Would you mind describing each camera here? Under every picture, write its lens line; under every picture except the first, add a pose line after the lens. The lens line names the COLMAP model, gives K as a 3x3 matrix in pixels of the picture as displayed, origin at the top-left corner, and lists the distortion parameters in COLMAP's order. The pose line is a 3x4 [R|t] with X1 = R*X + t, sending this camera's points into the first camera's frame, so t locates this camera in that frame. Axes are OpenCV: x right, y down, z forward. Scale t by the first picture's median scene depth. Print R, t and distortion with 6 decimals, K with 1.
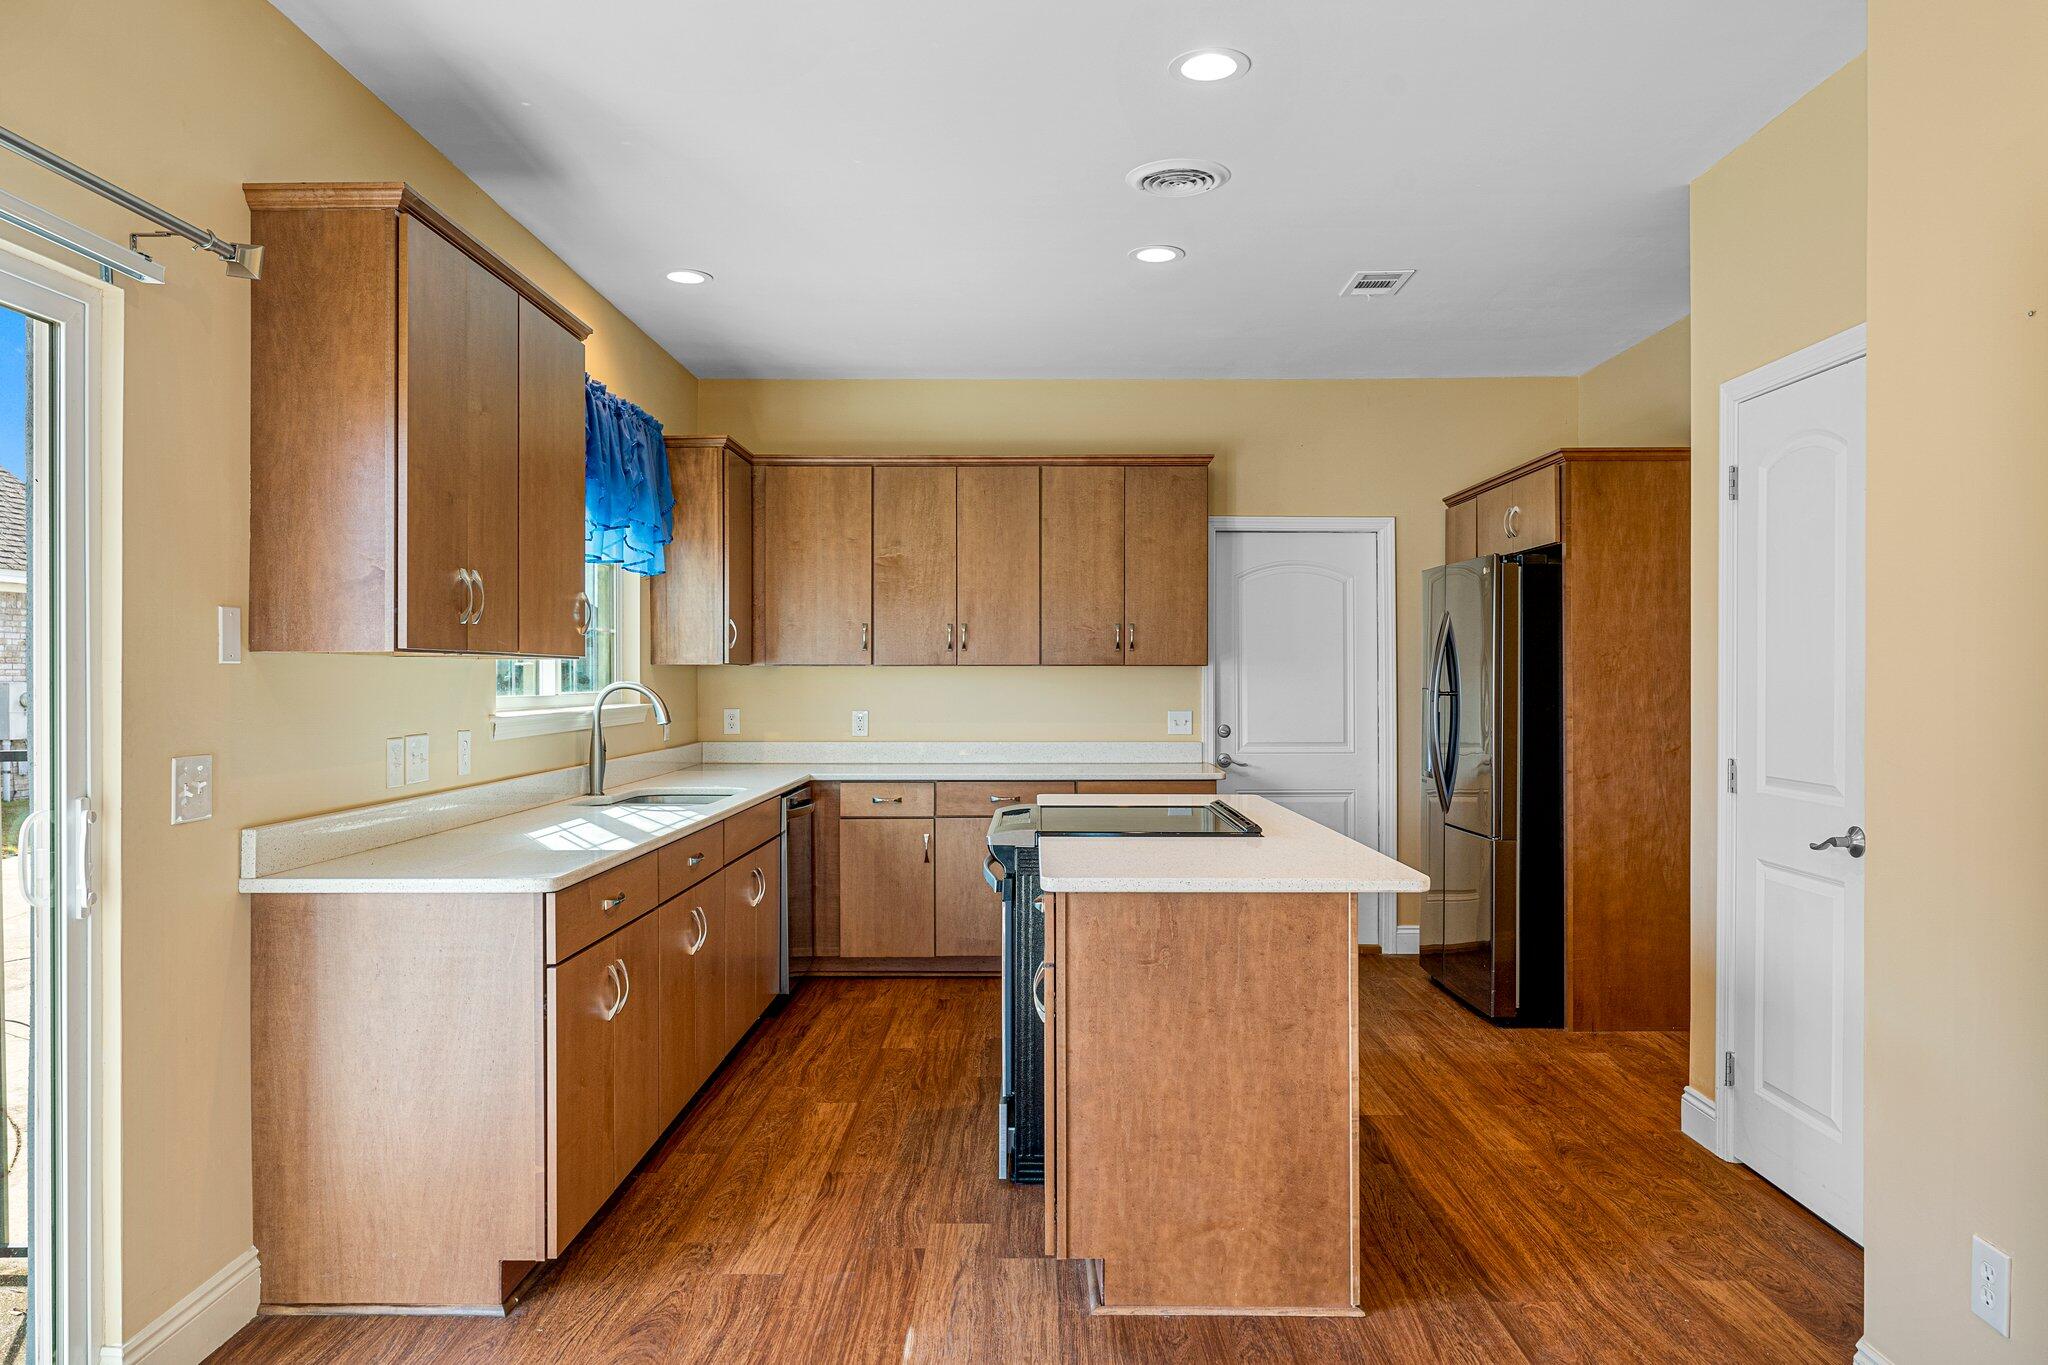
lens RADIAL K [[1389.0, 0, 1009.5], [0, 1389.0, 679.6], [0, 0, 1]] dist [0.000122, -0.001425]
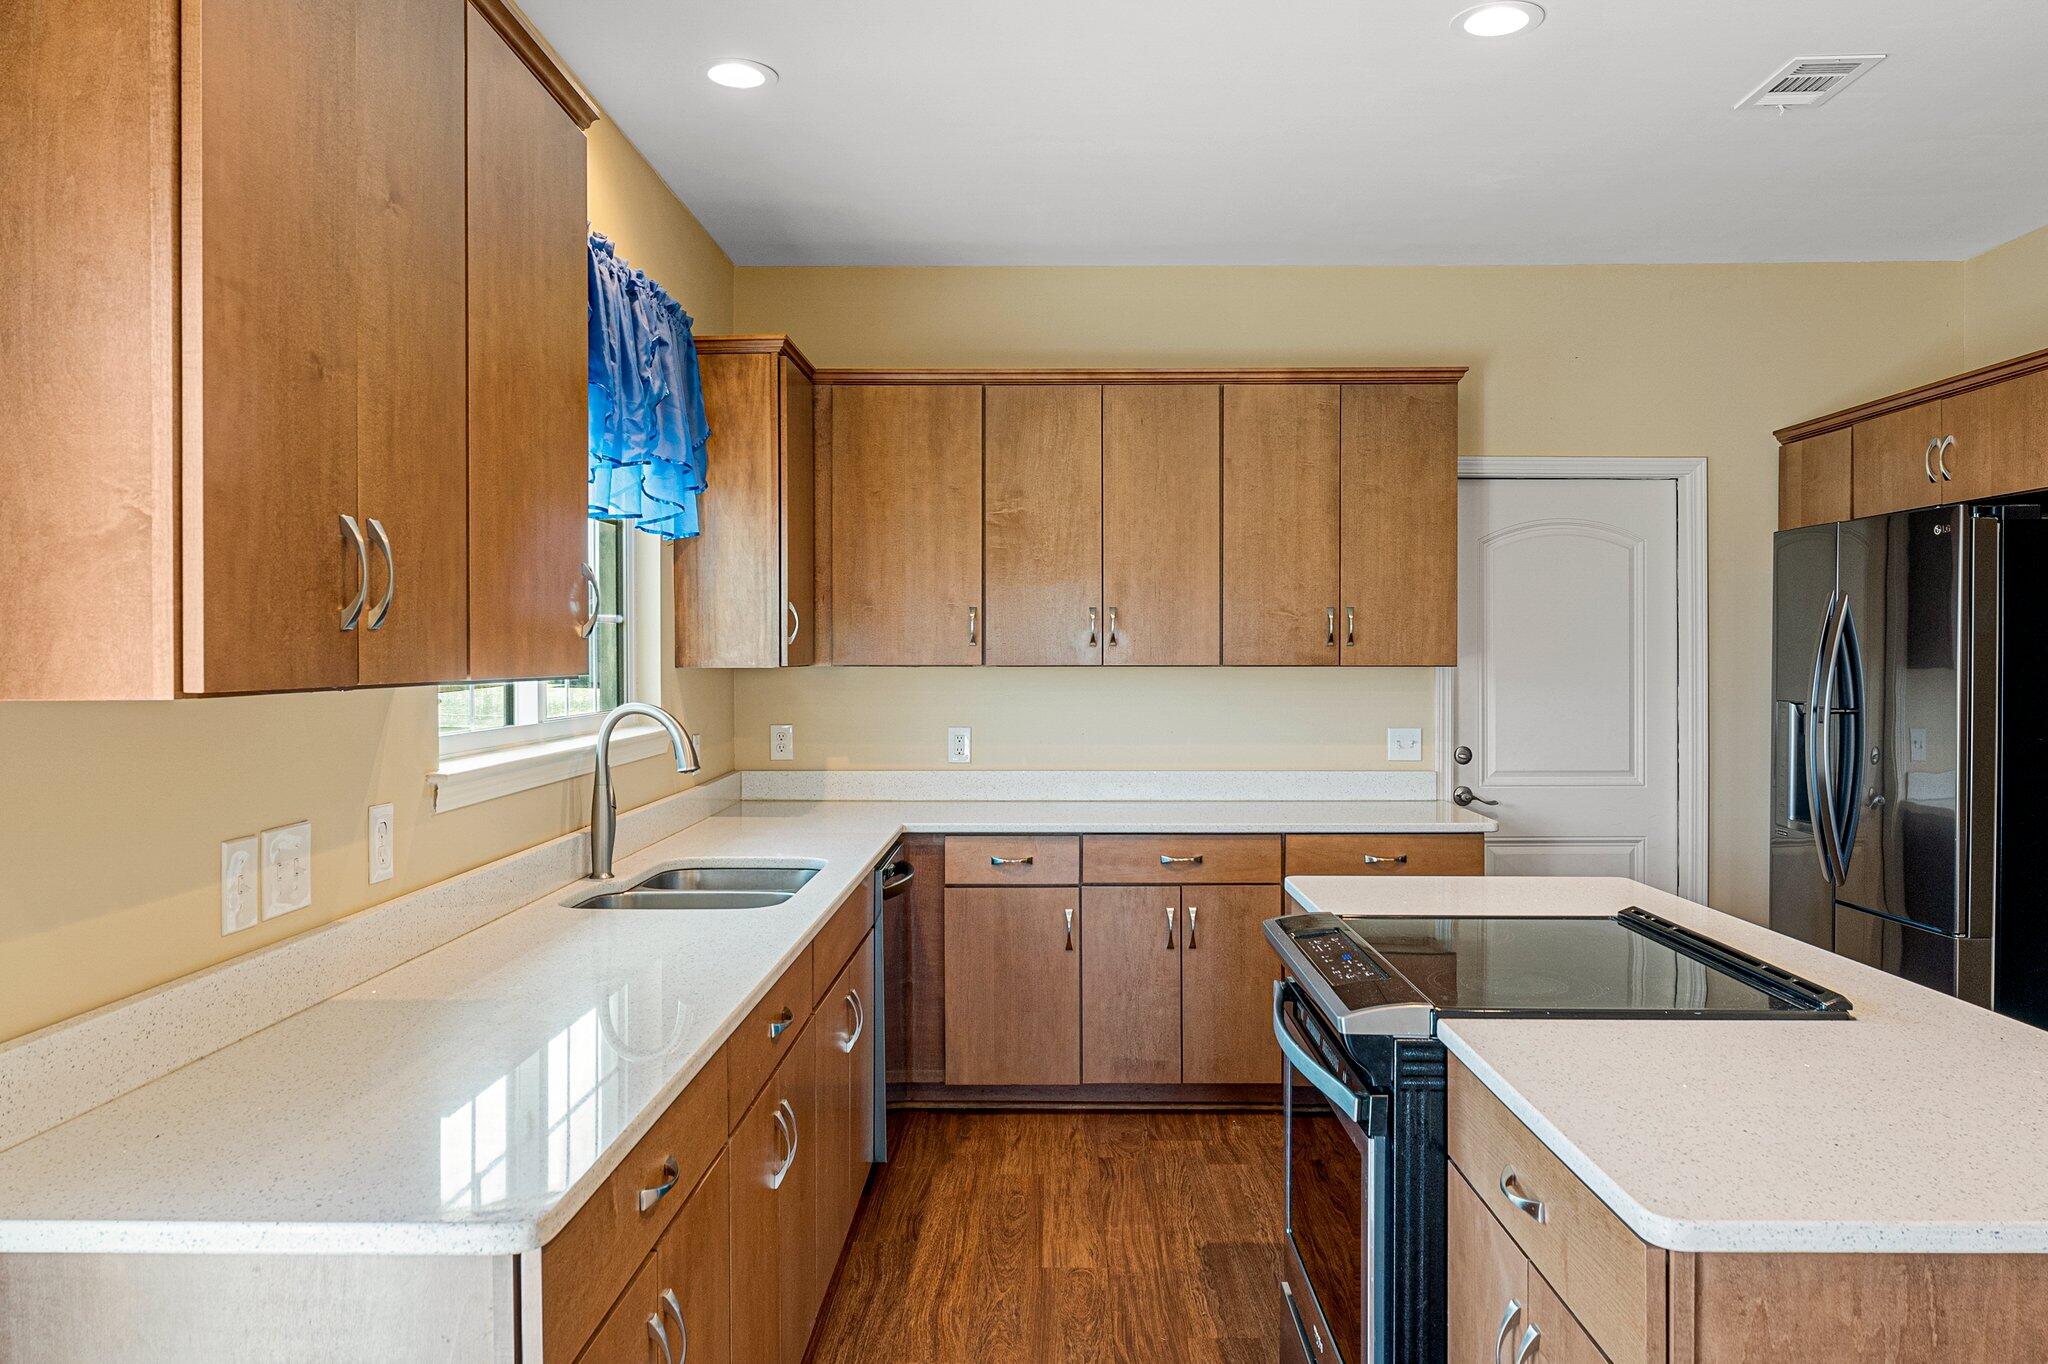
lens RADIAL K [[1389.0, 0, 978.8], [0, 1389.0, 667.7], [0, 0, 1]] dist [0.000122, -0.001425]
pose [[0.999968, -0.000349, -0.008020, -0.110083], [0.000452, 0.999916, 0.012935, -0.021496], [0.008015, -0.012938, 0.999884, 0.335446]]
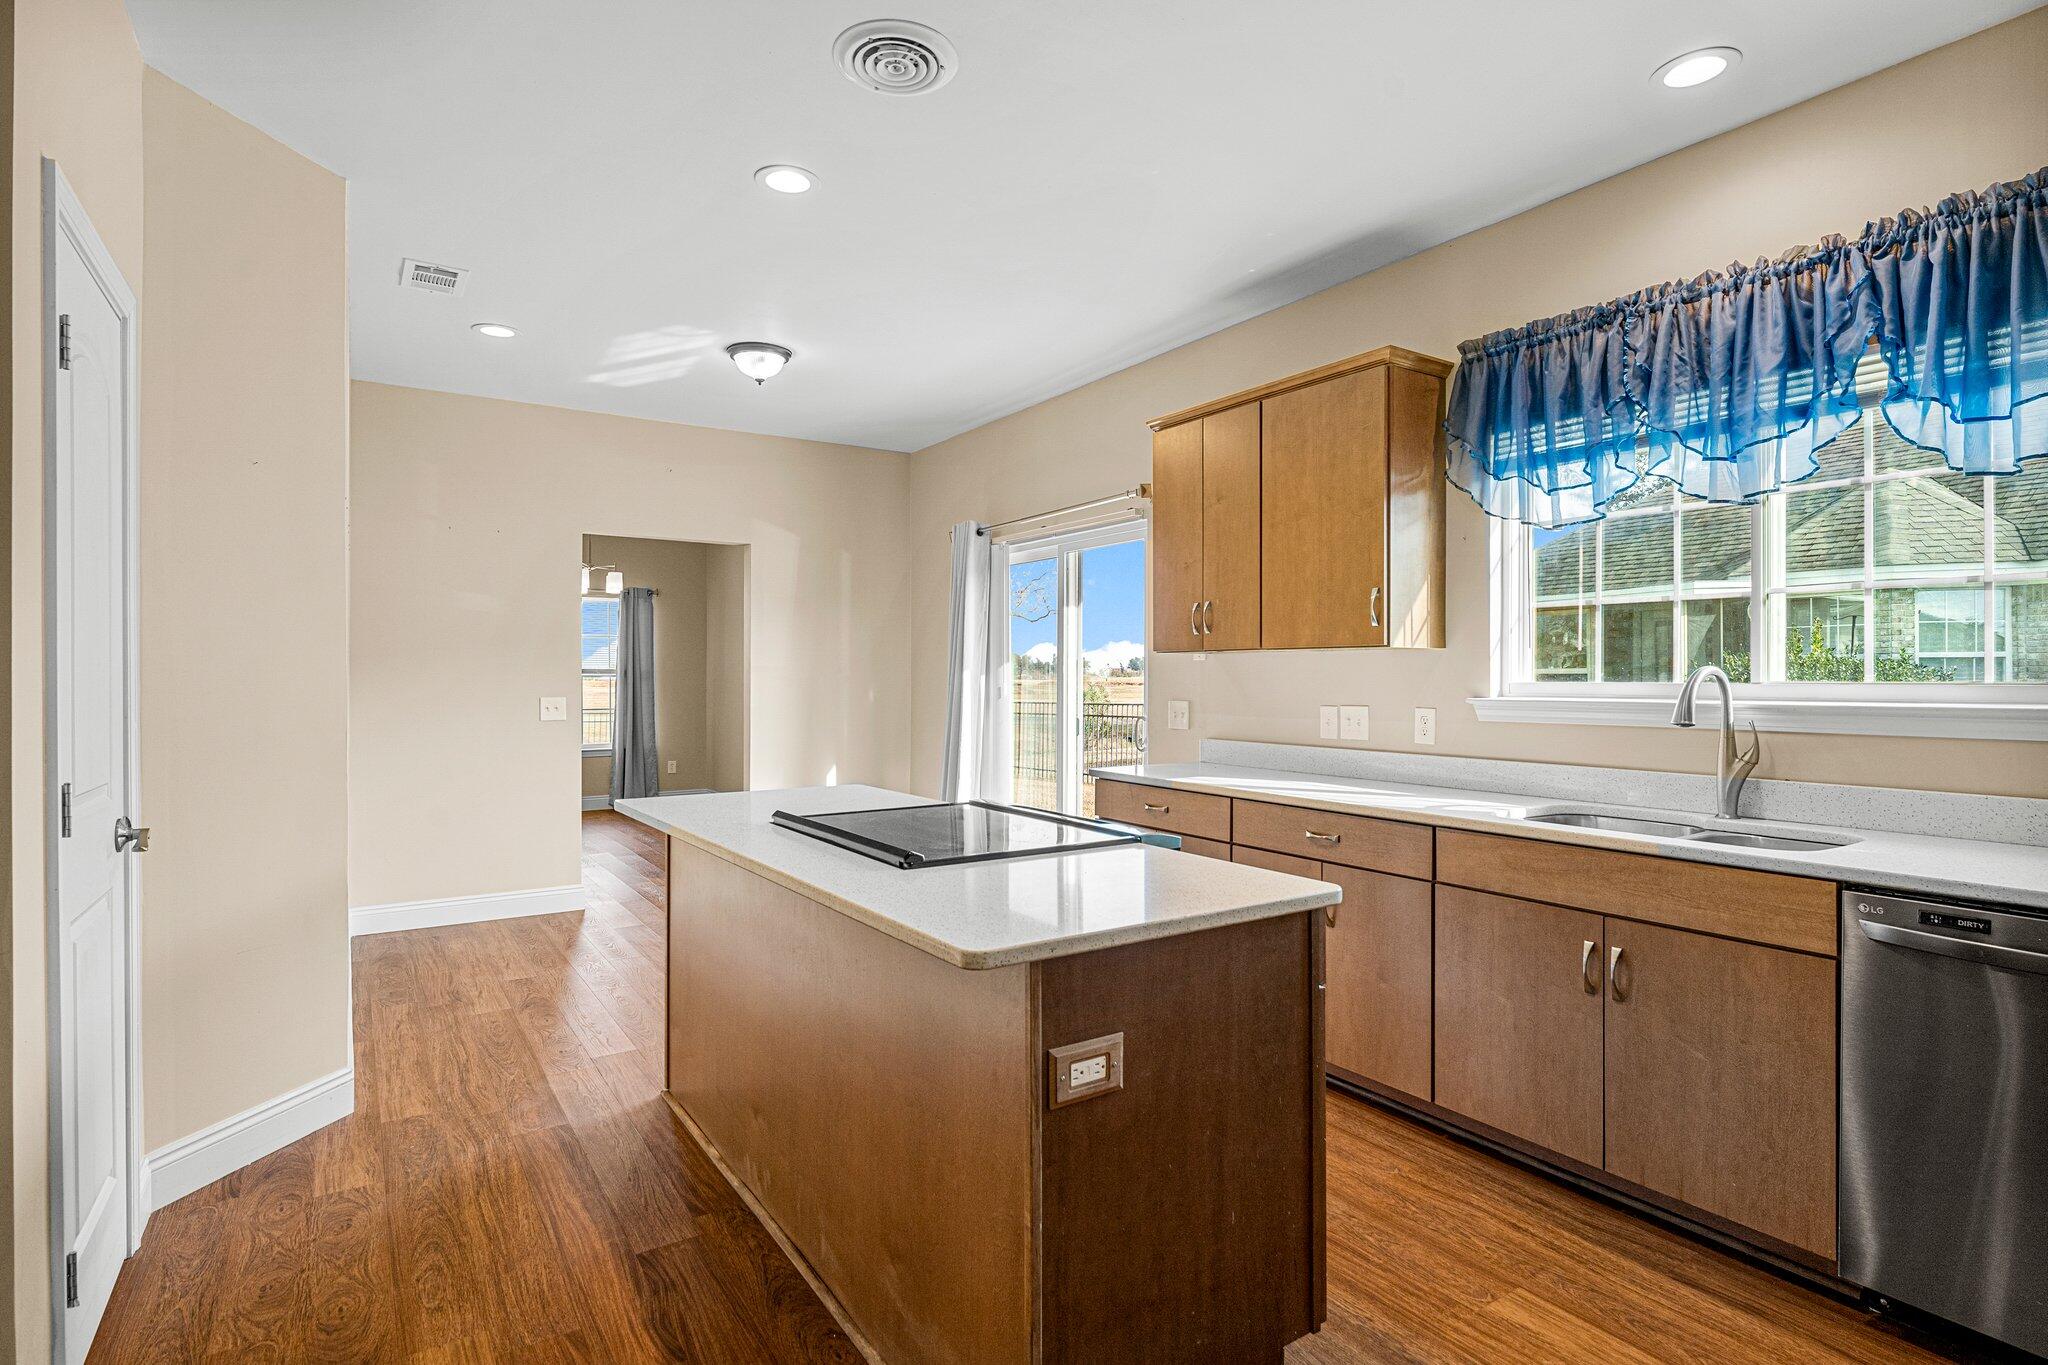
lens RADIAL K [[1000.3, 0, 1035.0], [0, 1000.3, 690.0], [0, 0, 1]] dist [0.002822, -0.001498]
pose [[-0.812434, 0.010809, -0.582953, 0.303080], [0.001924, 0.999872, 0.015858, 0.004176], [0.583050, 0.011762, -0.812351, 1.156600]]
